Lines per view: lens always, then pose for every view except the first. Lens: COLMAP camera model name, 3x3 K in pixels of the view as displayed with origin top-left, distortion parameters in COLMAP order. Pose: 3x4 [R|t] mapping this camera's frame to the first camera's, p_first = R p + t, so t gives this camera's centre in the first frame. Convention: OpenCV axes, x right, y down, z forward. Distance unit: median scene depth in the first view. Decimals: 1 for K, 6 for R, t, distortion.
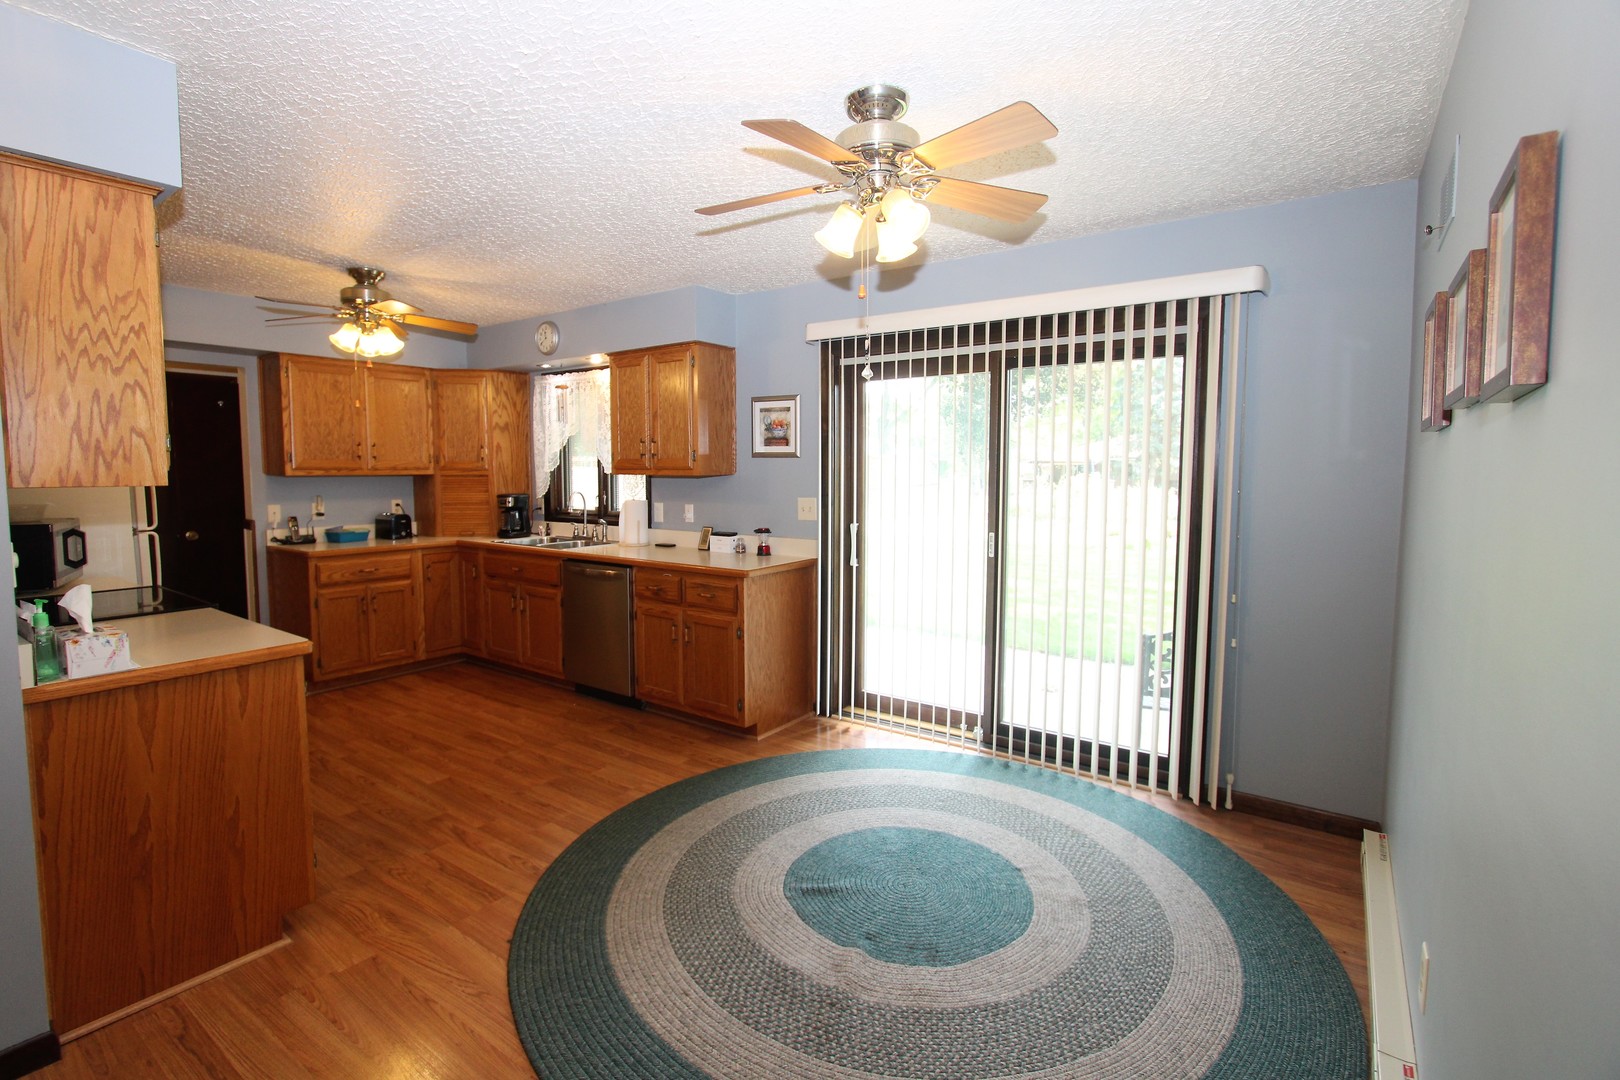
lens RADIAL K [[750.4, 0, 806.4], [0, 750.4, 513.7], [0, 0, 1]] dist [-0.018075, 0.000197]
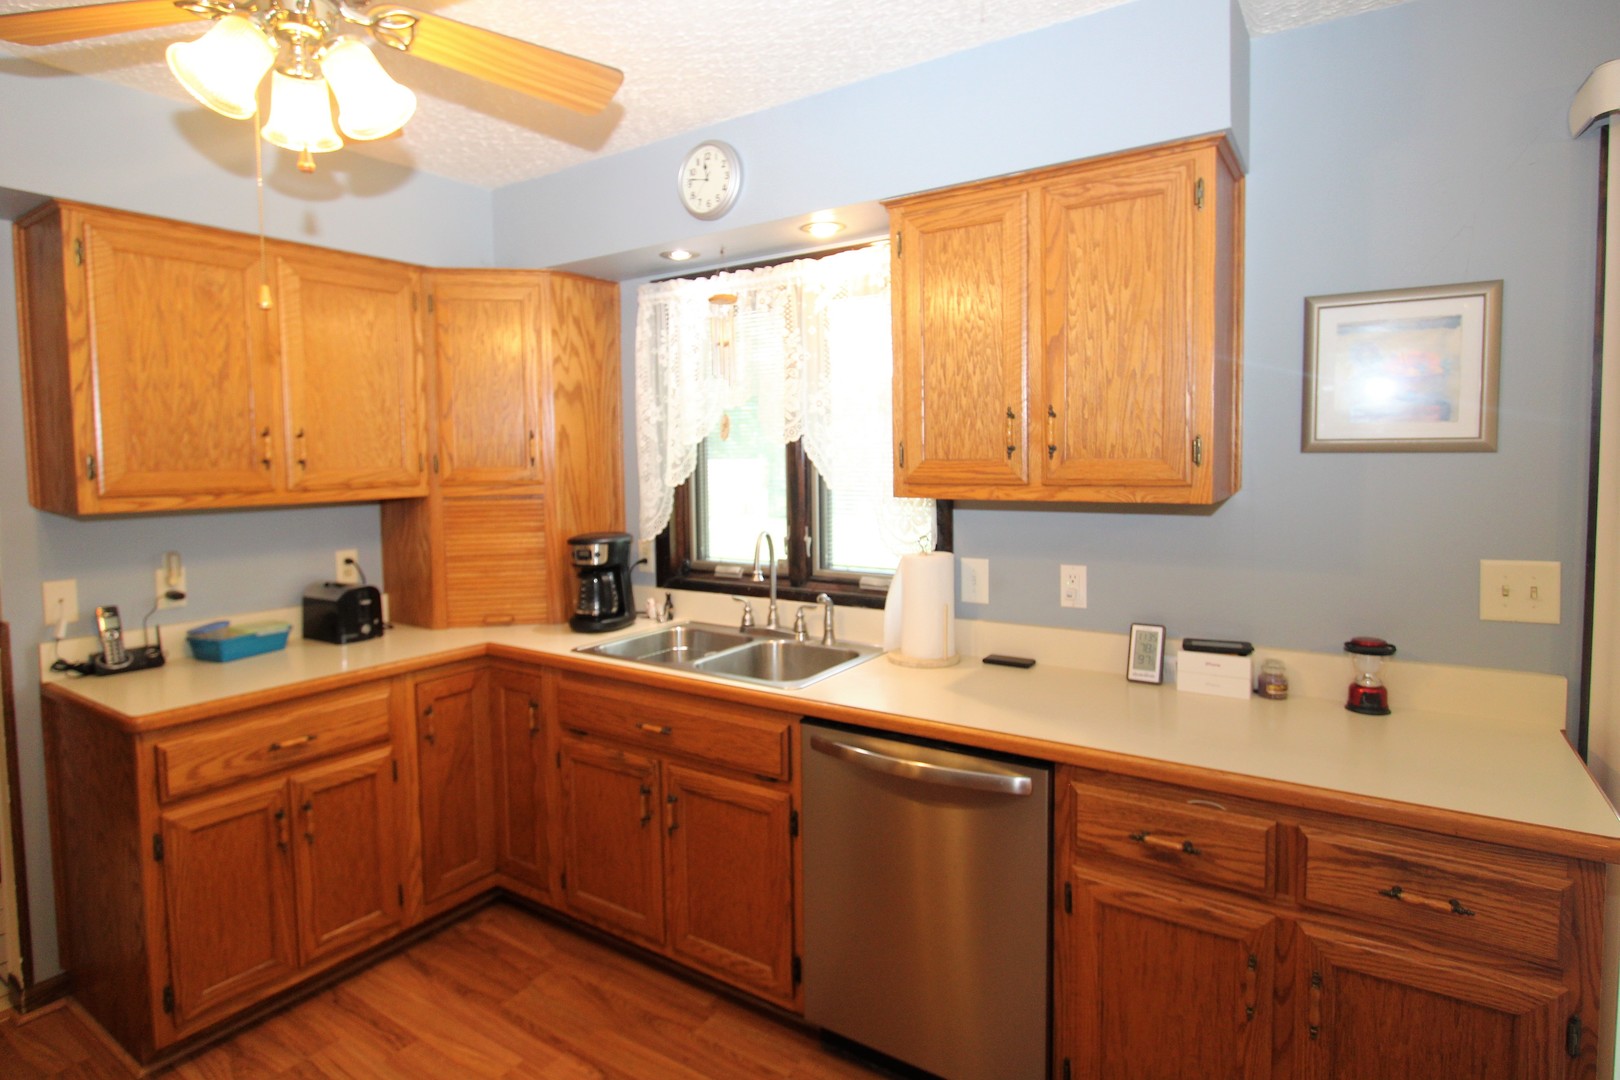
lens RADIAL K [[871.5, 0, 807.3], [0, 871.5, 498.5], [0, 0, 1]] dist [-0.019069, 0.000490]
pose [[0.999577, -0.015939, 0.024332, -0.296531], [0.016292, 0.999764, -0.014374, -0.042294], [-0.024097, 0.014764, 0.999601, 0.487947]]
